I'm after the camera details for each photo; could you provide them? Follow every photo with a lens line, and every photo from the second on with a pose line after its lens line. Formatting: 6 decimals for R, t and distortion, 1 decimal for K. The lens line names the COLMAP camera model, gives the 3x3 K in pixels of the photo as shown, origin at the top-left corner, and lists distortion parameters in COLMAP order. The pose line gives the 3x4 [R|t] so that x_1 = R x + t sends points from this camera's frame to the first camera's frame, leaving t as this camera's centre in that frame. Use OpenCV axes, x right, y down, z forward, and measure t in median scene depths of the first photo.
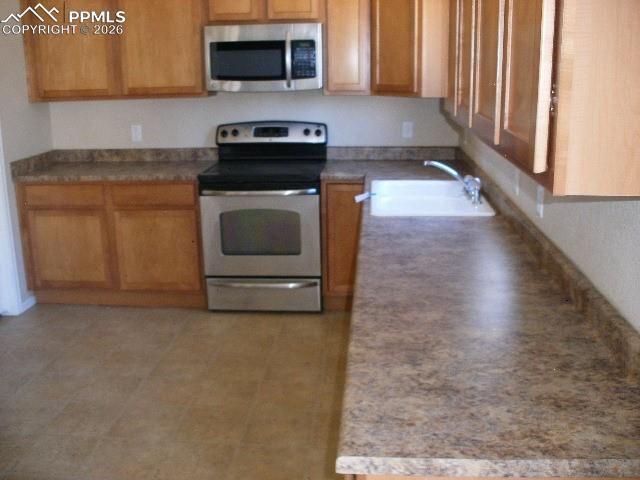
lens RADIAL K [[666.0, 0, 320.0], [0, 666.0, 240.0], [0, 0, 1]] dist [-0.133746, 0.011184]
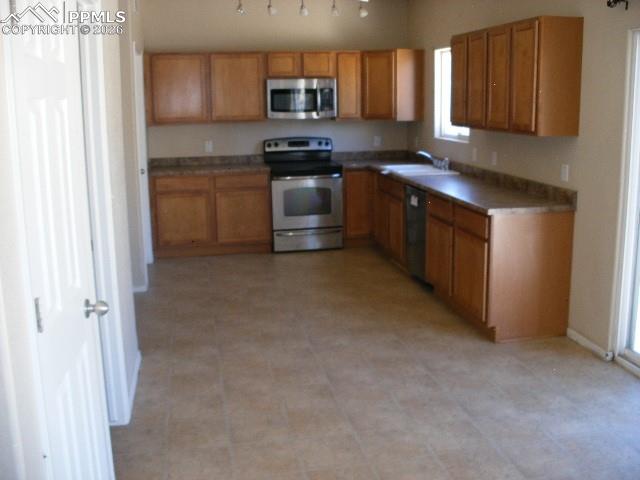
lens RADIAL K [[666.0, 0, 320.0], [0, 666.0, 240.0], [0, 0, 1]] dist [-0.133746, 0.011184]
pose [[0.963132, -0.055078, 0.263331, -0.496456], [0.069214, 0.996600, -0.044704, 0.159431], [-0.259973, 0.061282, 0.963669, -0.609908]]
